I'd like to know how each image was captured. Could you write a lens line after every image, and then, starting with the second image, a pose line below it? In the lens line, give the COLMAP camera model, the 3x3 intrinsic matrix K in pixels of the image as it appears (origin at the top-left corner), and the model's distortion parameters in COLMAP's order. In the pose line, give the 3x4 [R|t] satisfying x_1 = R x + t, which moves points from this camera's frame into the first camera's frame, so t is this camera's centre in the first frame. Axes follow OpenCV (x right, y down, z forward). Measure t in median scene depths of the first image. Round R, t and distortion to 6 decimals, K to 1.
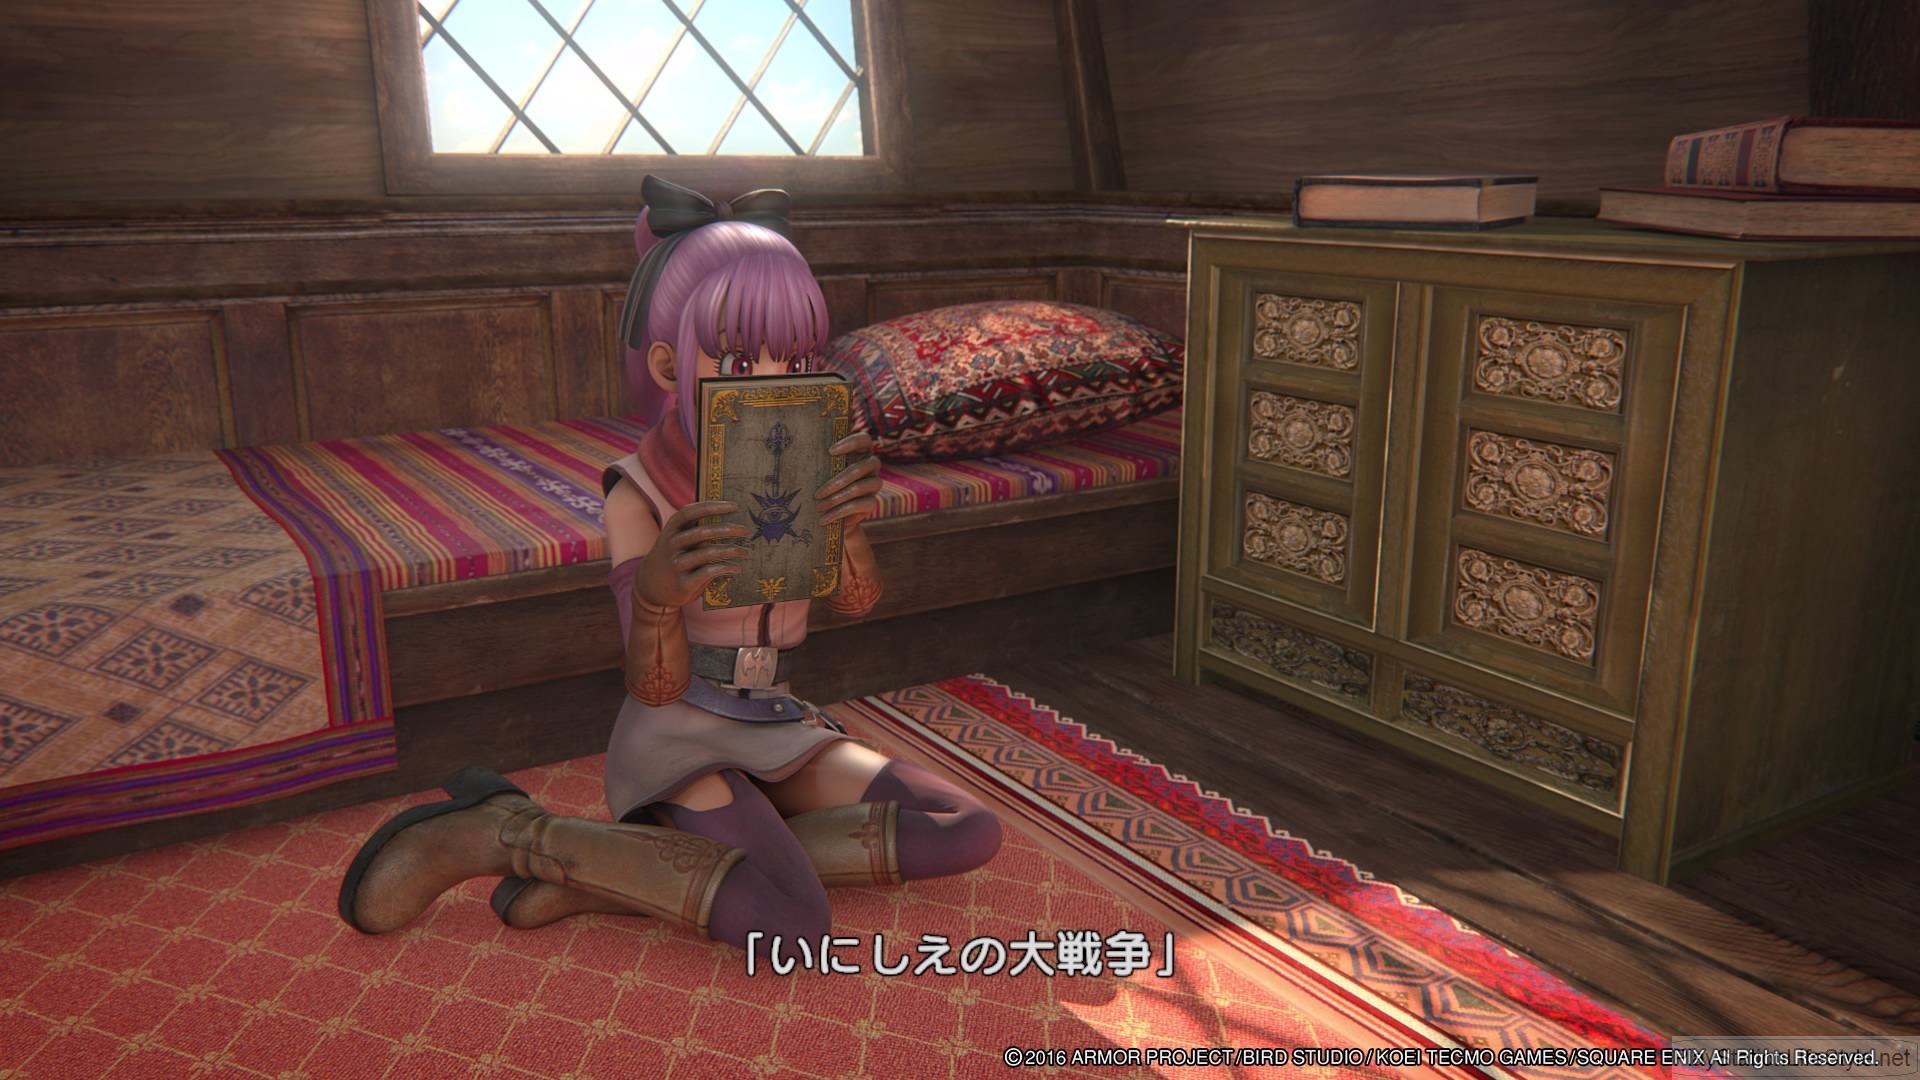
lens RADIAL K [[1481.9, 0, 961.0], [0, 1481.9, 541.4], [0, 0, 1]] dist [-0.001324, 0.003206]
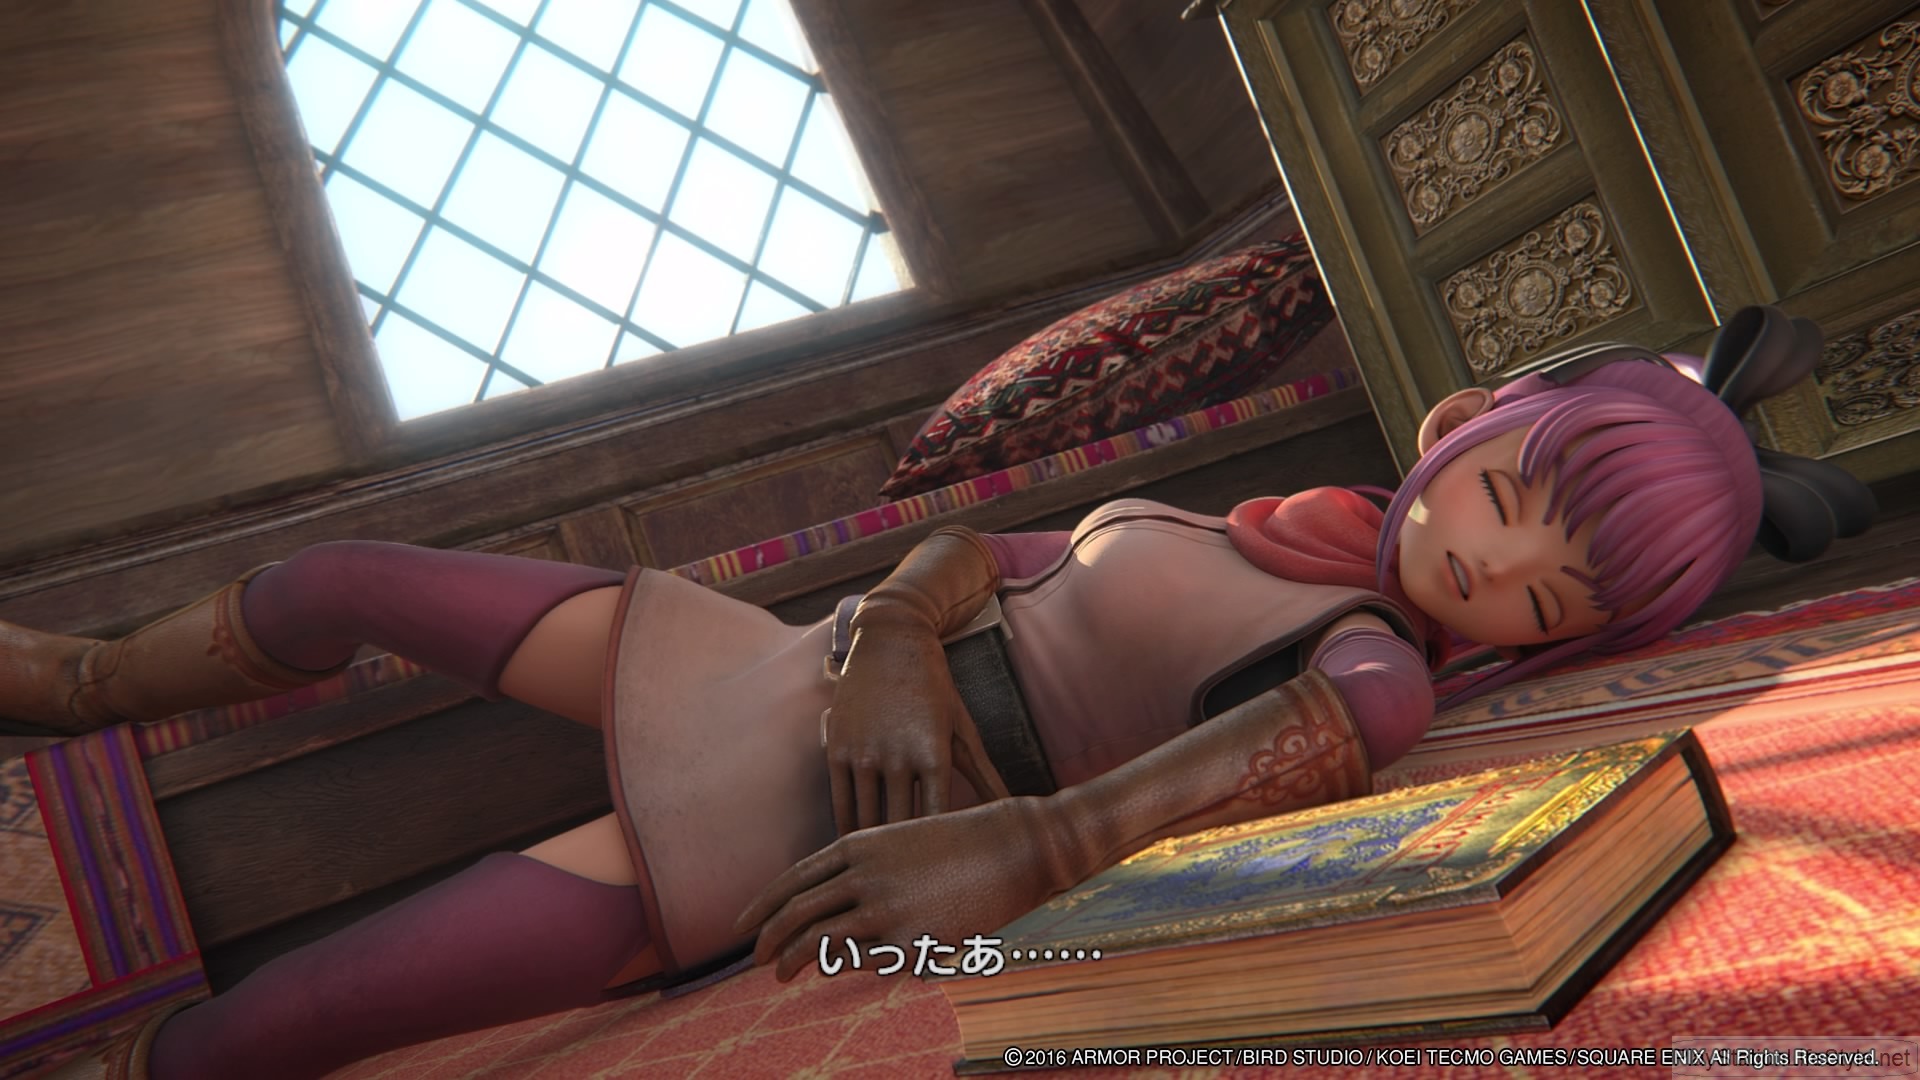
lens RADIAL K [[1481.9, 0, 959.6], [0, 1481.9, 539.9], [0, 0, 1]] dist [-0.001324, 0.003206]
pose [[0.924633, -0.351579, -0.146445, 0.049748], [0.289978, 0.899154, -0.327771, 0.194355], [0.246914, 0.260602, 0.933338, 0.335724]]
